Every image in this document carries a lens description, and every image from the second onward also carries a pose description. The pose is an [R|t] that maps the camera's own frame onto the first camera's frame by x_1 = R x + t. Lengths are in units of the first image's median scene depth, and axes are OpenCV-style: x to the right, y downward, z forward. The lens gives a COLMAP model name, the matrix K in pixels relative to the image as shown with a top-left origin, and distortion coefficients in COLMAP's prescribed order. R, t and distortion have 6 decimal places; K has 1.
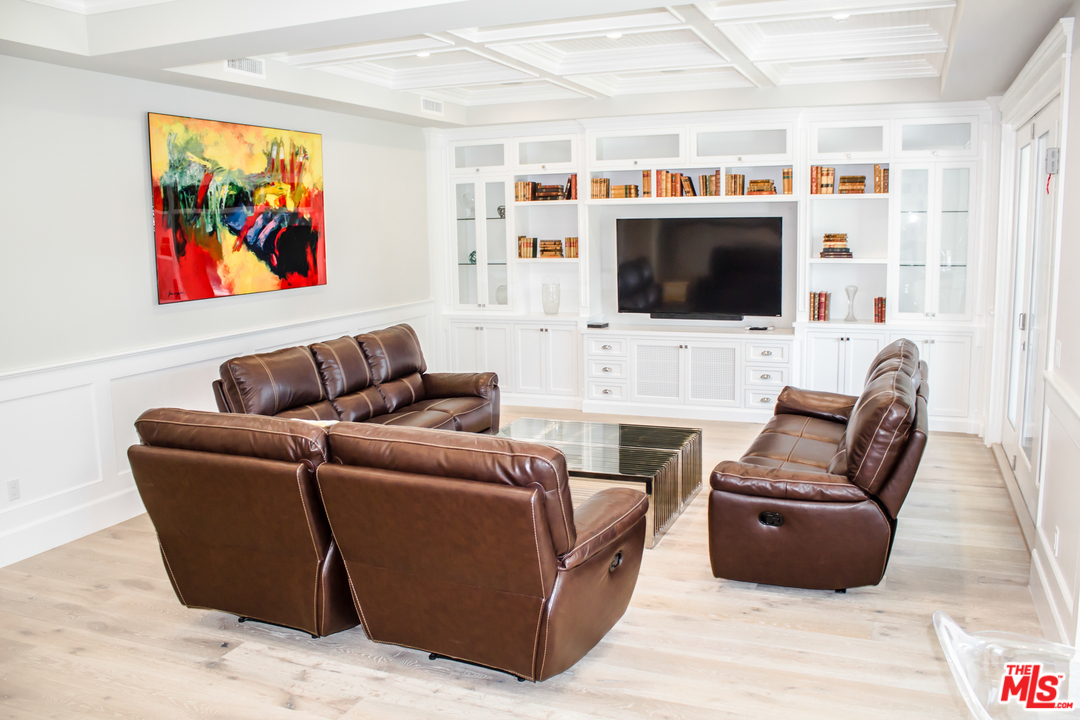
lens RADIAL K [[920.6, 0, 540.0], [0, 920.6, 360.0], [0, 0, 1]] dist [-0.130839, 0.079986]
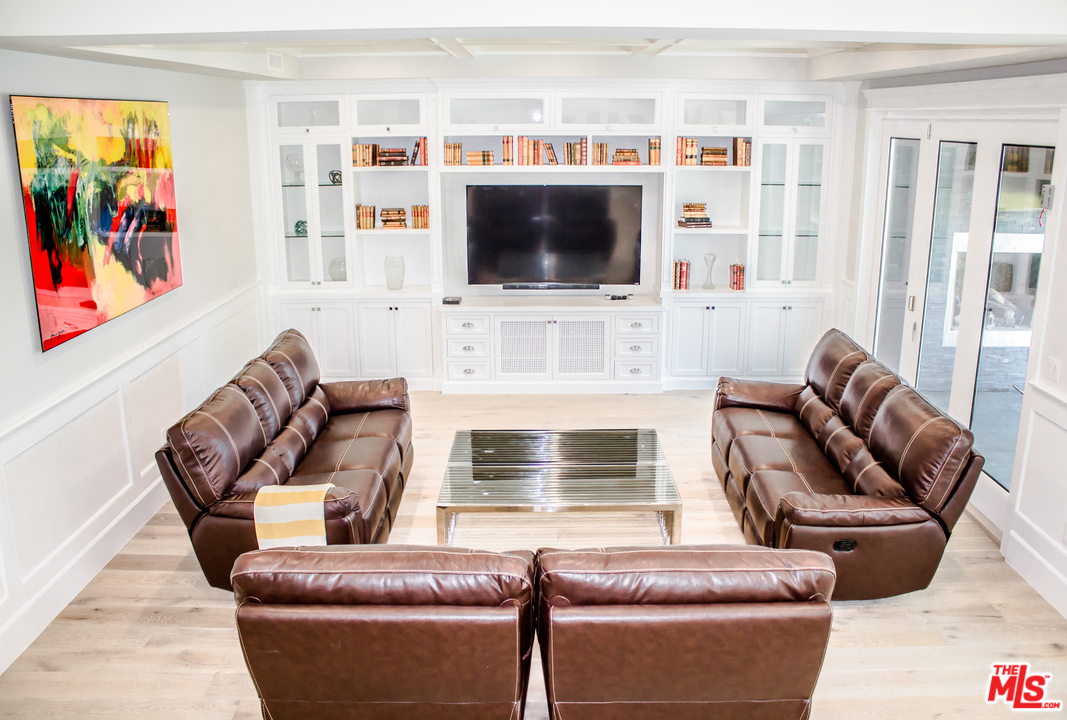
lens RADIAL K [[919.3, 0, 533.5], [0, 919.3, 360.0], [0, 0, 1]] dist [-0.122224, 0.005389]
pose [[0.920545, -0.085116, 0.381252, -0.246606], [0.041918, 0.991861, 0.120226, -0.096139], [-0.388382, -0.094692, 0.916620, 0.116991]]
